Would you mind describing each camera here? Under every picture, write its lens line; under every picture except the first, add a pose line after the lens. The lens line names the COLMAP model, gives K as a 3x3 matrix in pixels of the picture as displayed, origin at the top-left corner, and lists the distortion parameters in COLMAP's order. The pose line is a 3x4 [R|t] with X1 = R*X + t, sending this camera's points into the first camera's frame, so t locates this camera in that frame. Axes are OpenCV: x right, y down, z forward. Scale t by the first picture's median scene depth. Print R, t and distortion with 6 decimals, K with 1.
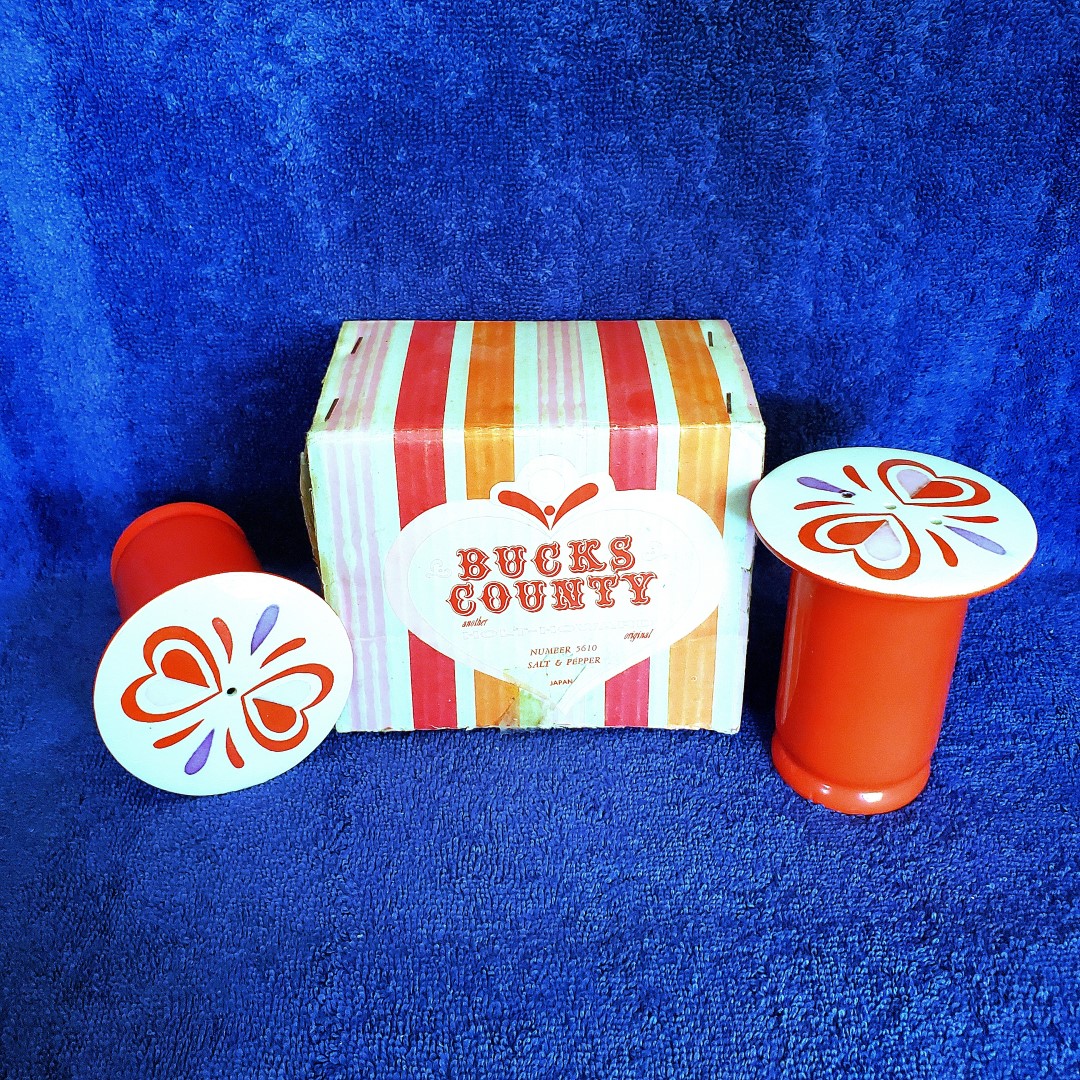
lens RADIAL K [[1155.4, 0, 597.2], [0, 1155.4, 555.2], [0, 0, 1]] dist [-0.068378, 0.011721]
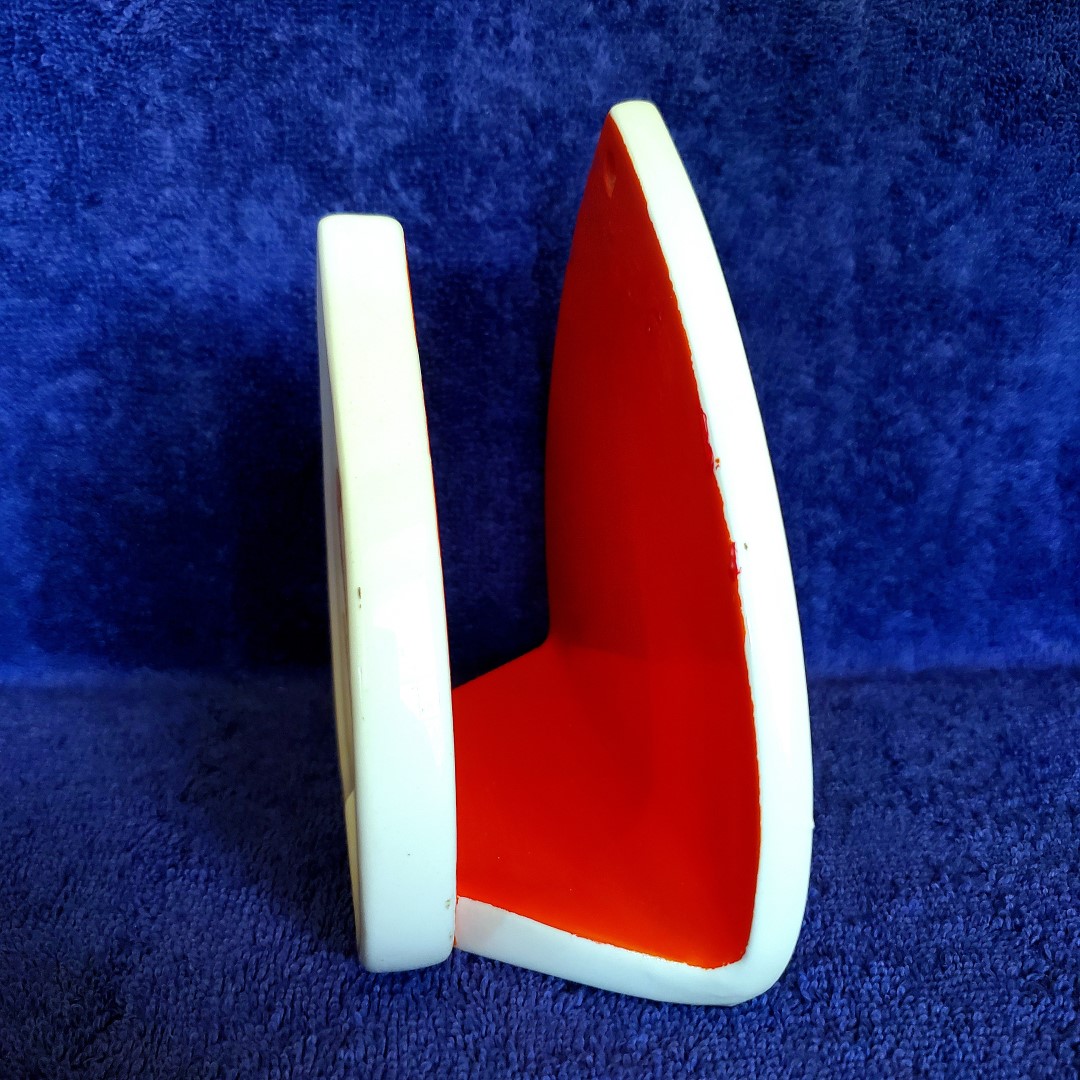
lens RADIAL K [[1155.4, 0, 597.2], [0, 1155.4, 555.2], [0, 0, 1]] dist [-0.068378, 0.011721]
pose [[0.999333, -0.018660, 0.031382, -0.000210], [0.026792, 0.958714, -0.283107, 0.176307], [-0.024804, 0.283759, 0.958575, 0.400863]]
